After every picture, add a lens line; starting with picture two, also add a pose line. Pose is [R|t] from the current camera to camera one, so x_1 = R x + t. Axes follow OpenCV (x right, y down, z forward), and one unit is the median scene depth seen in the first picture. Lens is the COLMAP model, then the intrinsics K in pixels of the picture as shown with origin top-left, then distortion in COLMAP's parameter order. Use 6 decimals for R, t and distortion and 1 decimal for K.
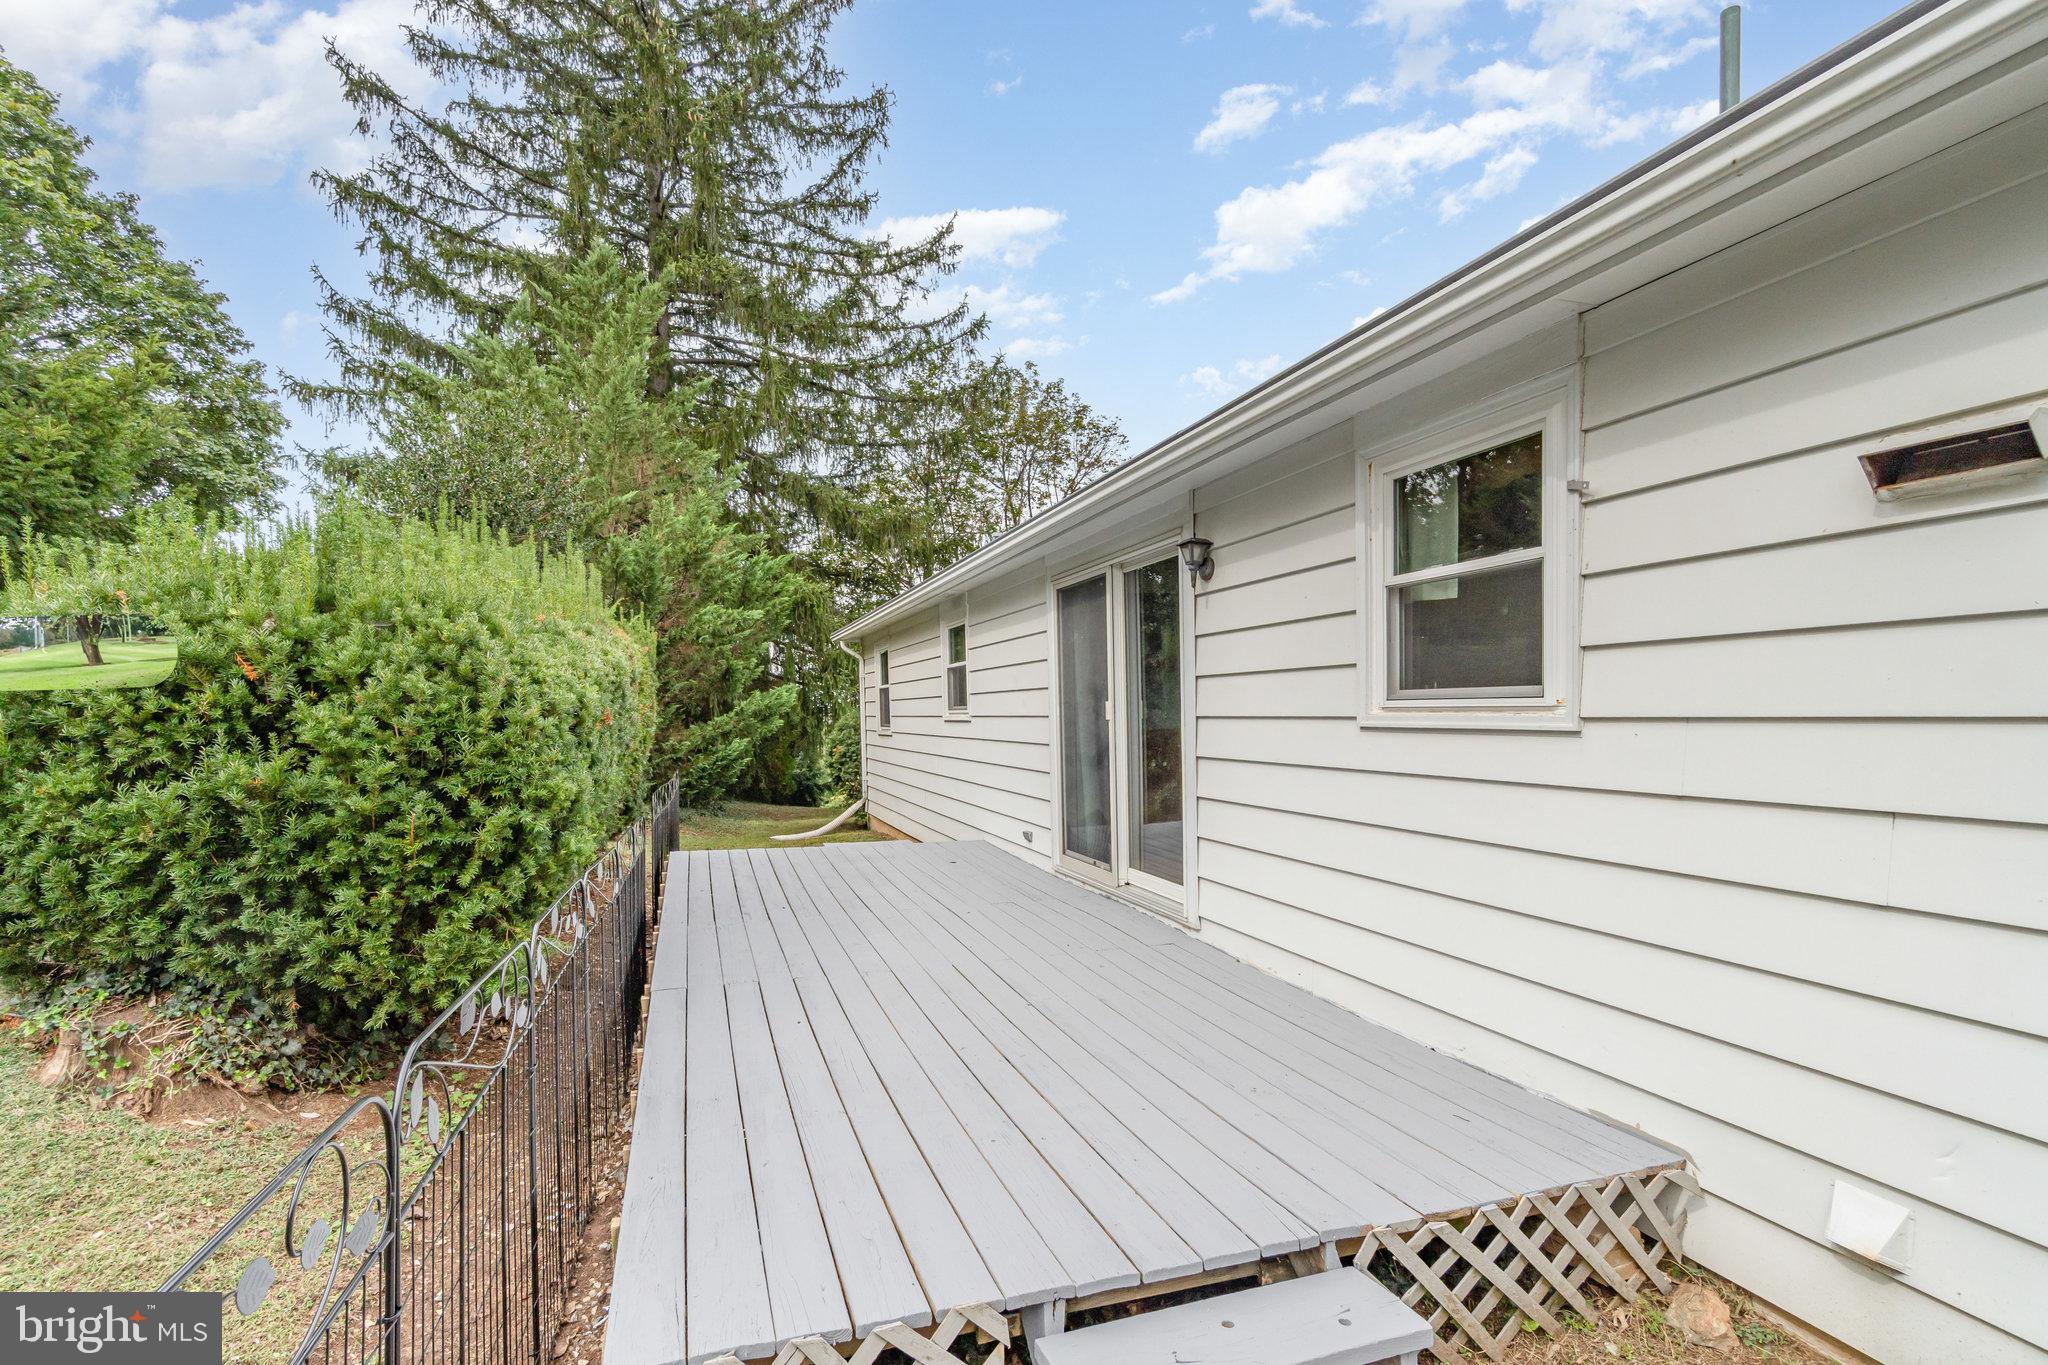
lens RADIAL K [[912.8, 0, 1004.7], [0, 912.8, 717.9], [0, 0, 1]] dist [0.001466, 0.000764]
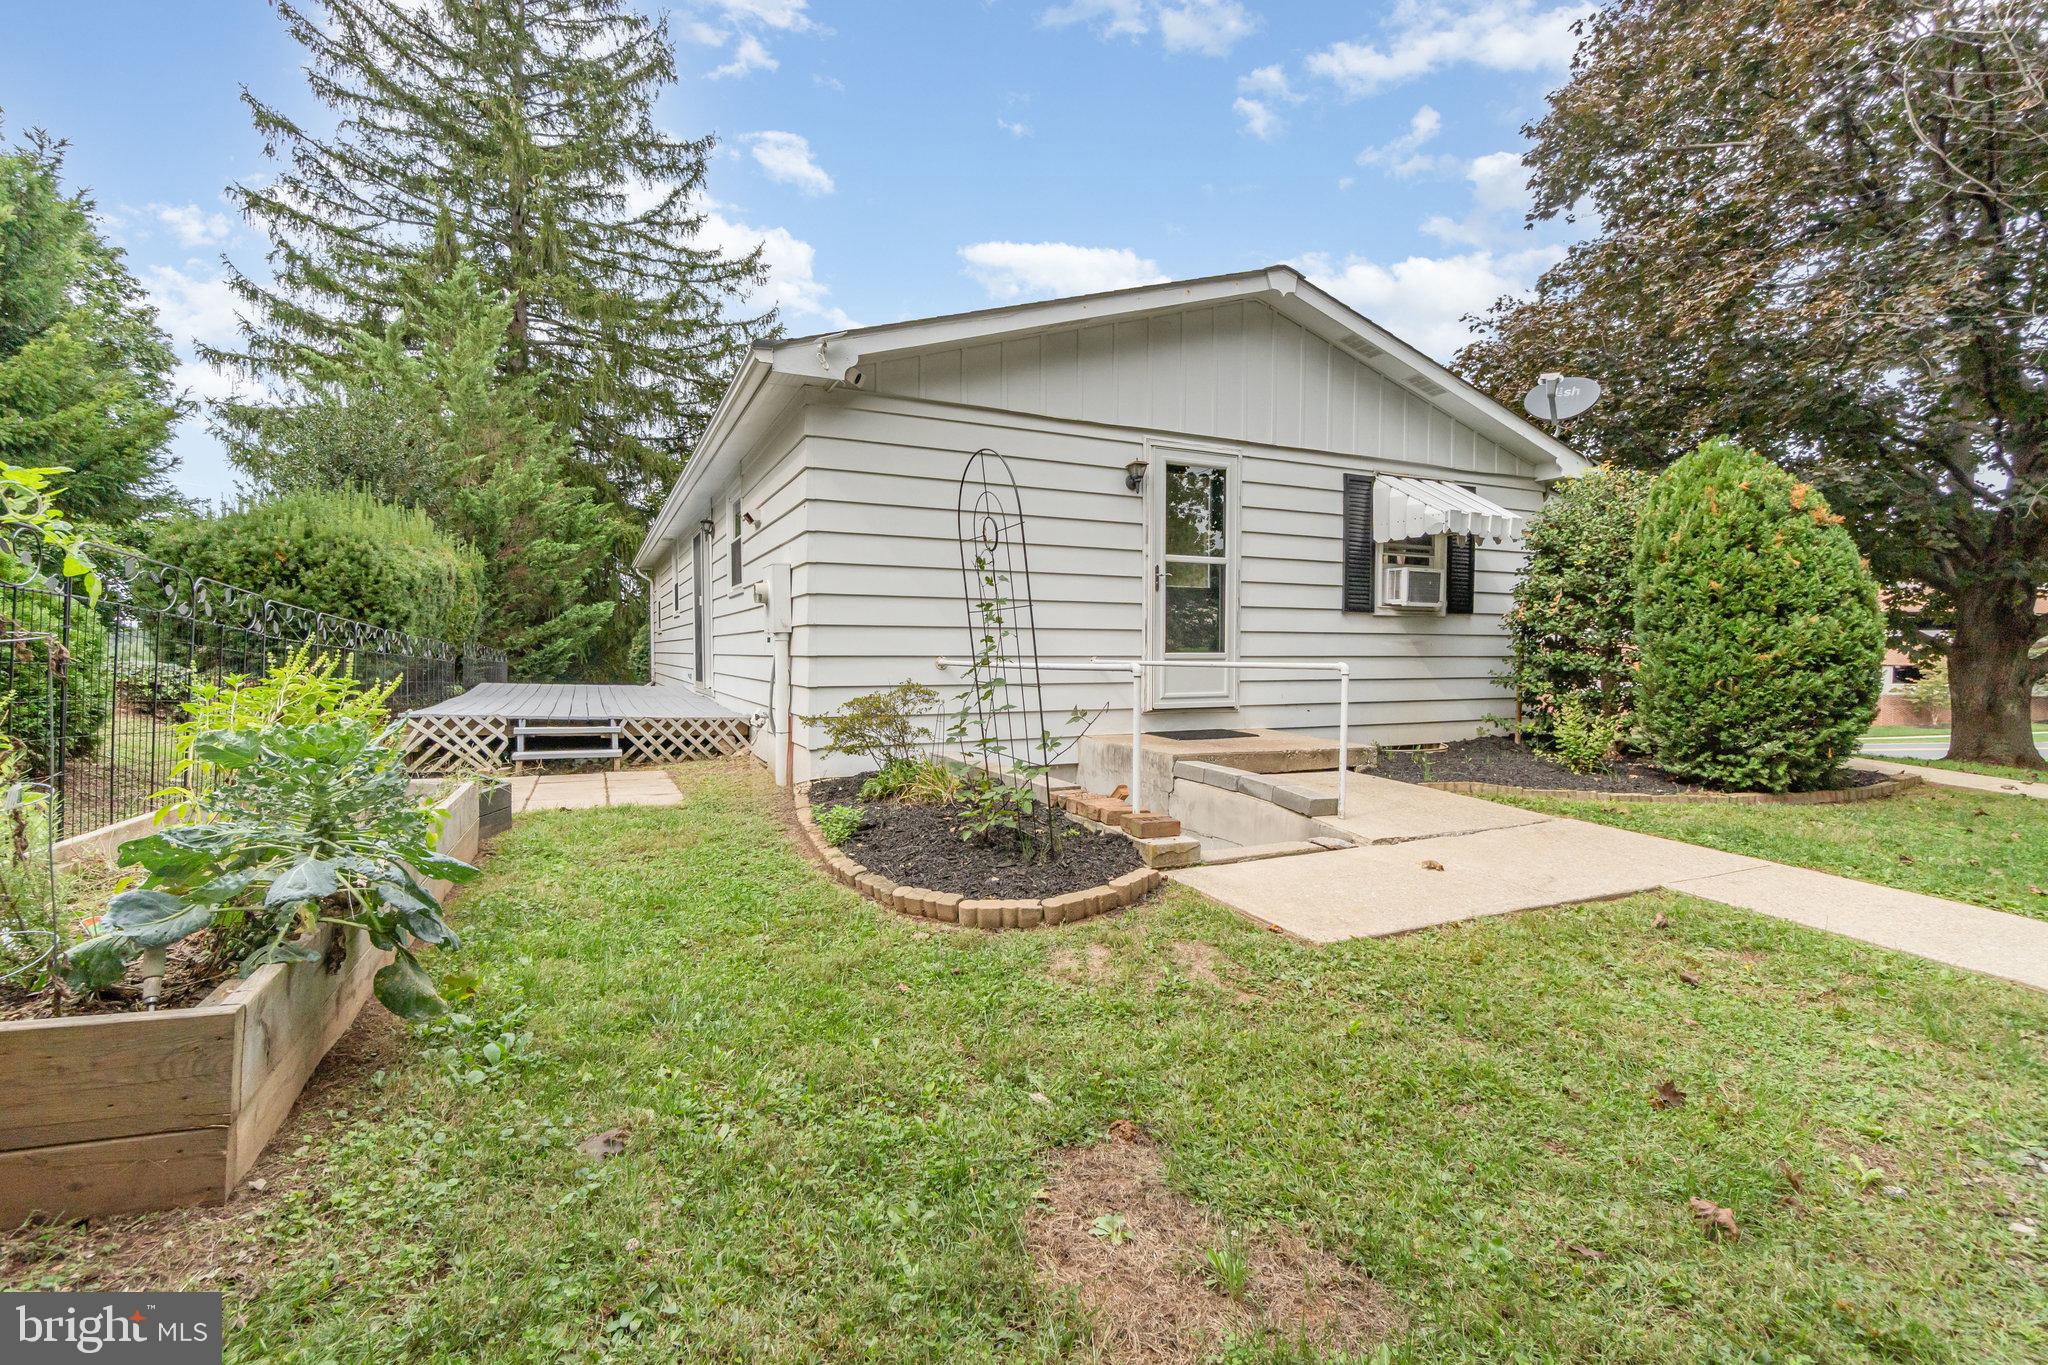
lens RADIAL K [[912.8, 0, 1019.0], [0, 912.8, 671.8], [0, 0, 1]] dist [0.001466, 0.000764]
pose [[0.993602, 0.025404, 0.110048, 0.205939], [-0.026287, 0.999633, 0.006575, 0.040153], [-0.109840, -0.009426, 0.993905, -0.374163]]
